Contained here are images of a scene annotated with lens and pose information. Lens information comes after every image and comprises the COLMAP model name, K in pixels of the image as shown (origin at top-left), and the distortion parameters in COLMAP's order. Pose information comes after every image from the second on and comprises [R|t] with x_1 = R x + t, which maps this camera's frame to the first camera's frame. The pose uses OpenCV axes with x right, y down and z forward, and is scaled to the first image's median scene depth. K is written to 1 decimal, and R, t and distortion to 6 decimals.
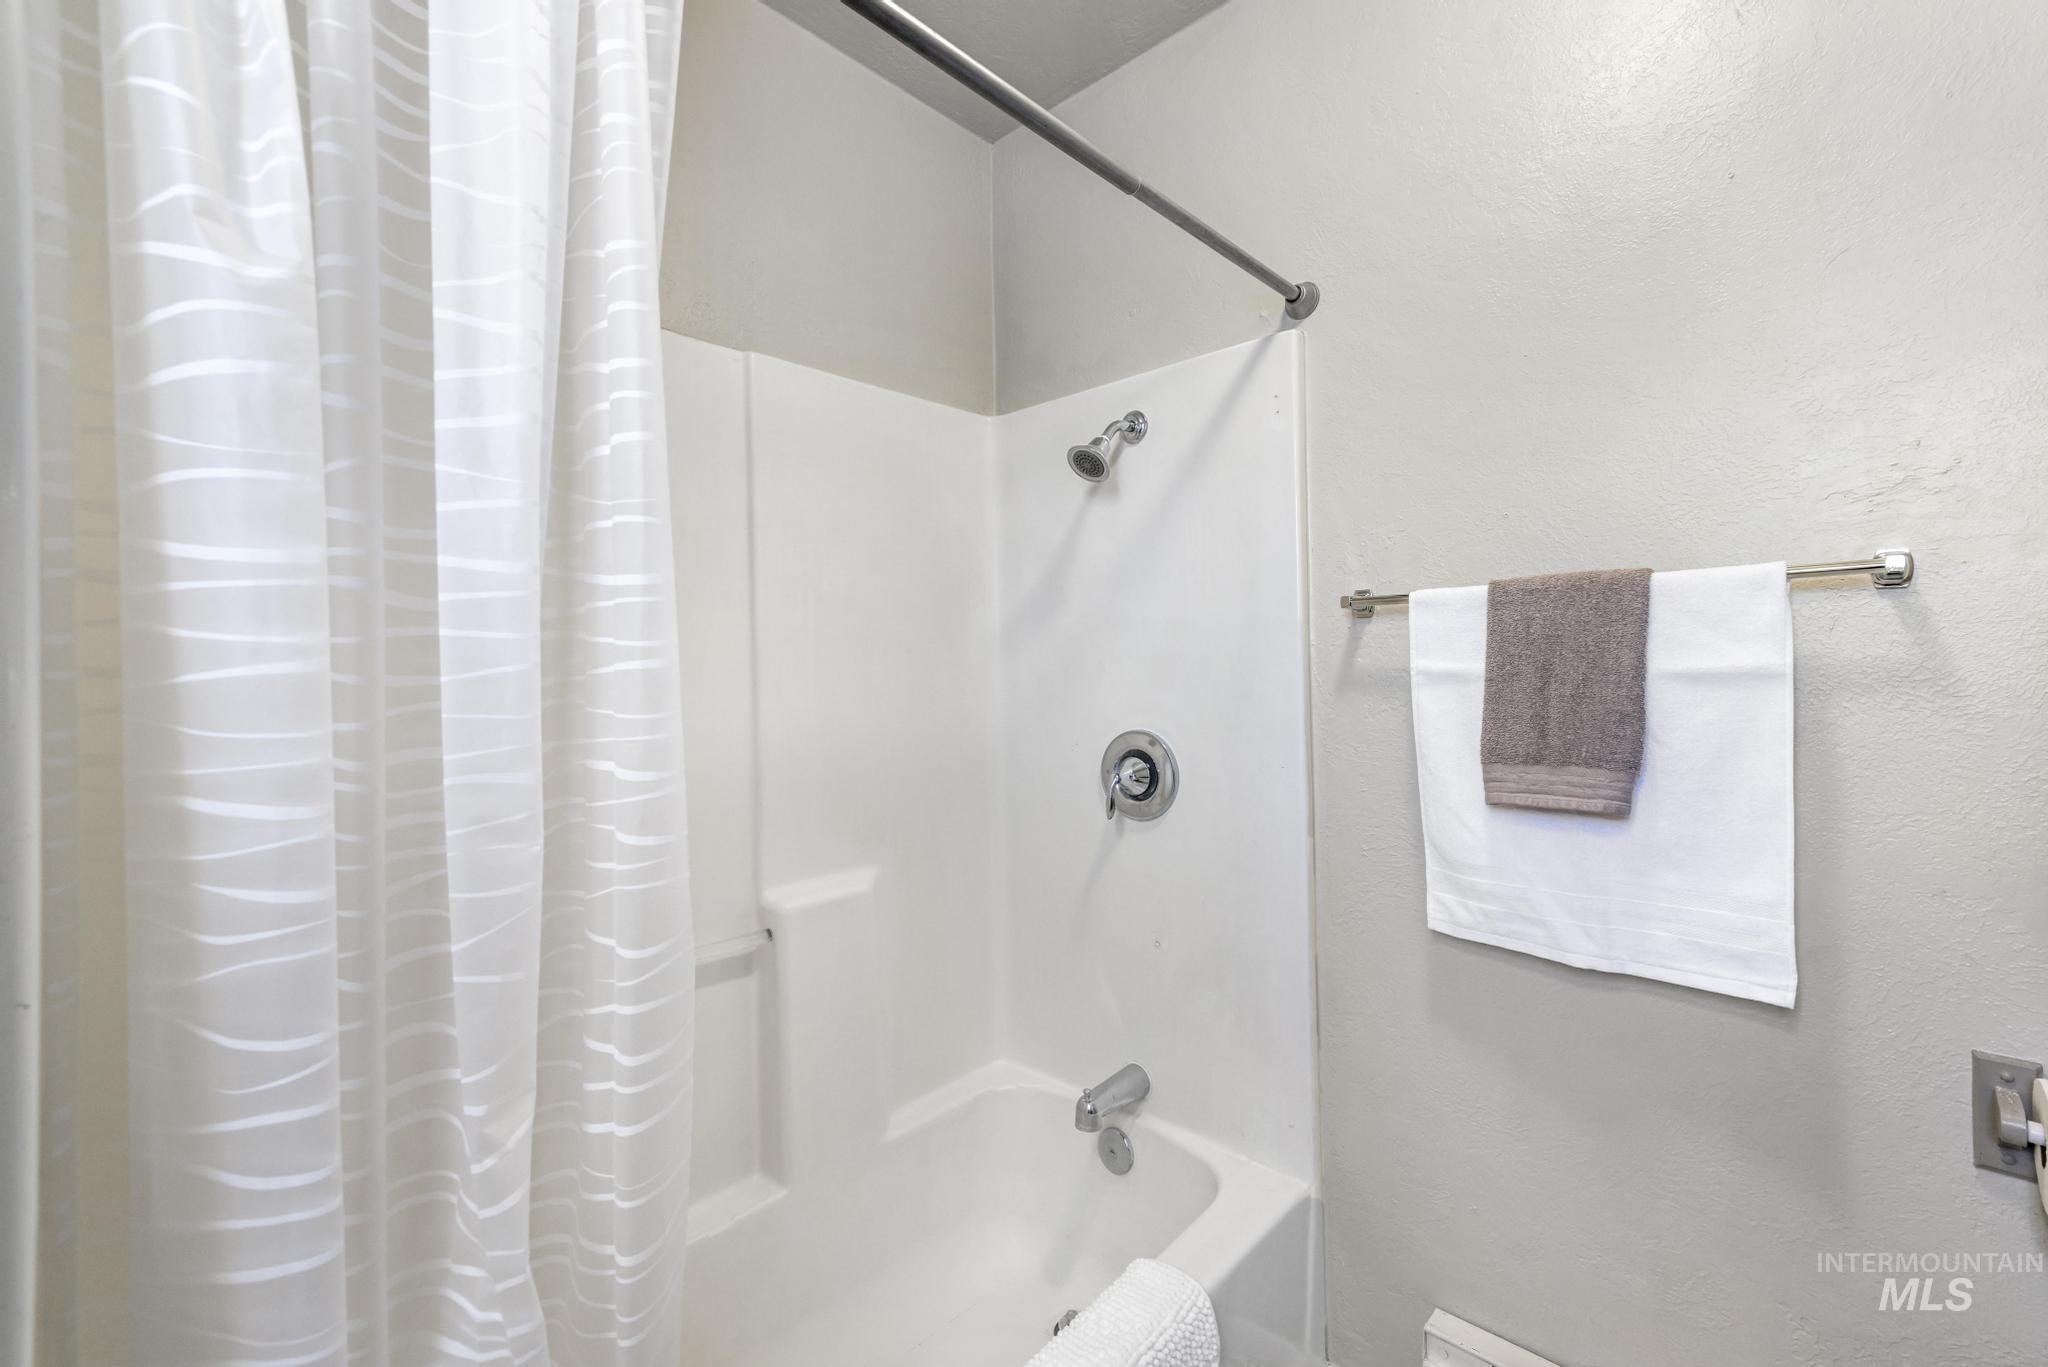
lens RADIAL K [[861.3, 0, 1042.5], [0, 861.3, 650.2], [0, 0, 1]] dist [0.014723, 0.000068]
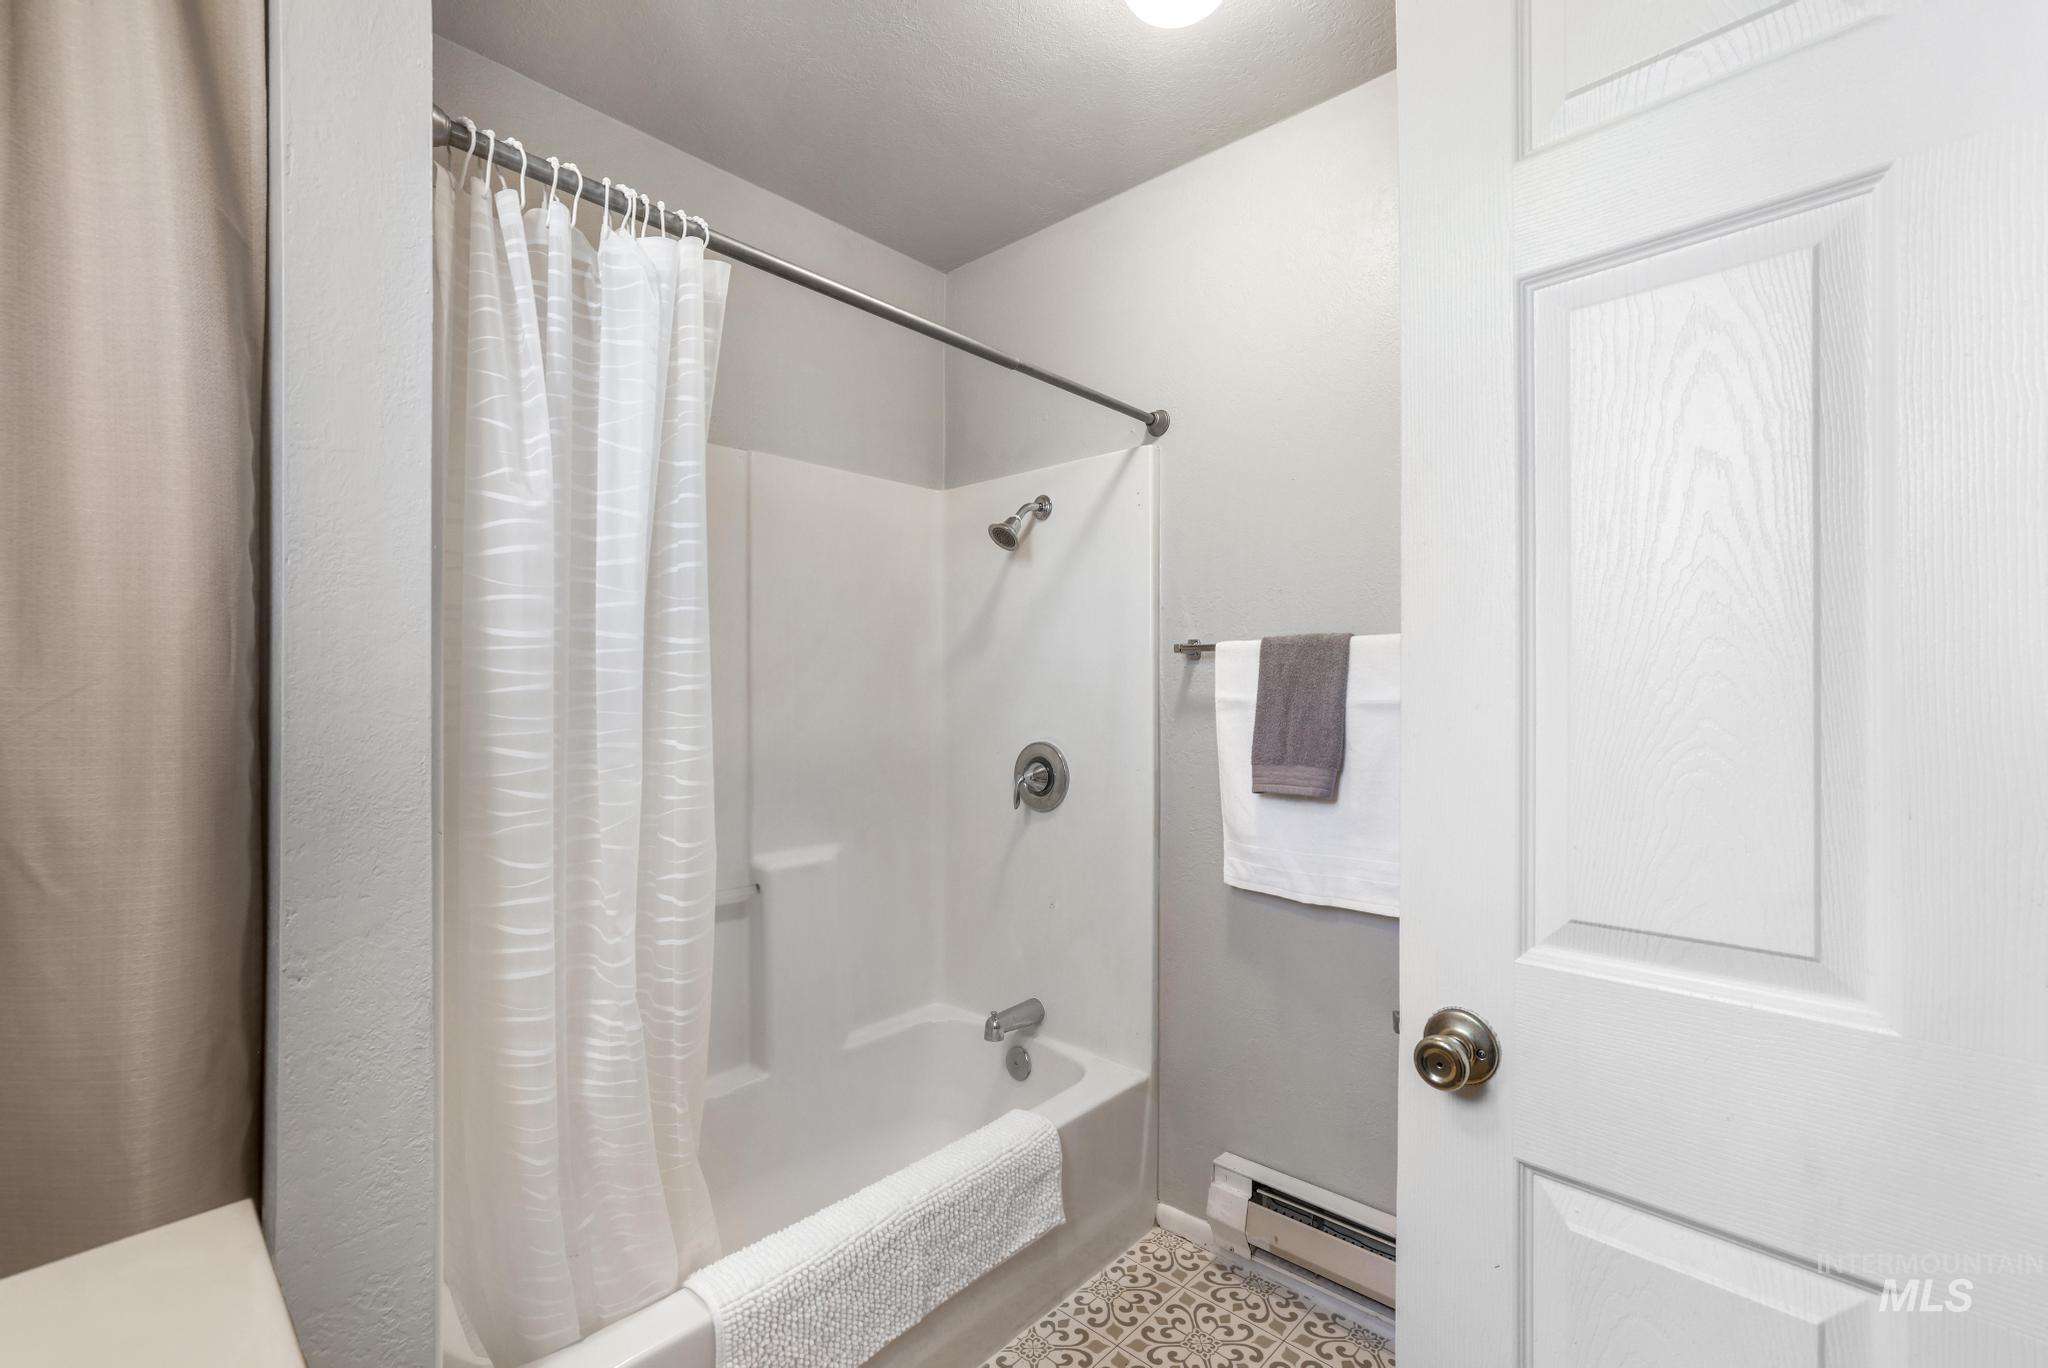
lens RADIAL K [[908.6, 0, 1025.5], [0, 908.6, 671.6], [0, 0, 1]] dist [-0.042442, 0.023296]
pose [[0.999611, 0.017936, -0.021381, 0.161247], [-0.017952, 0.999839, -0.000577, -0.016109], [0.021367, 0.000960, 0.999771, -0.512872]]
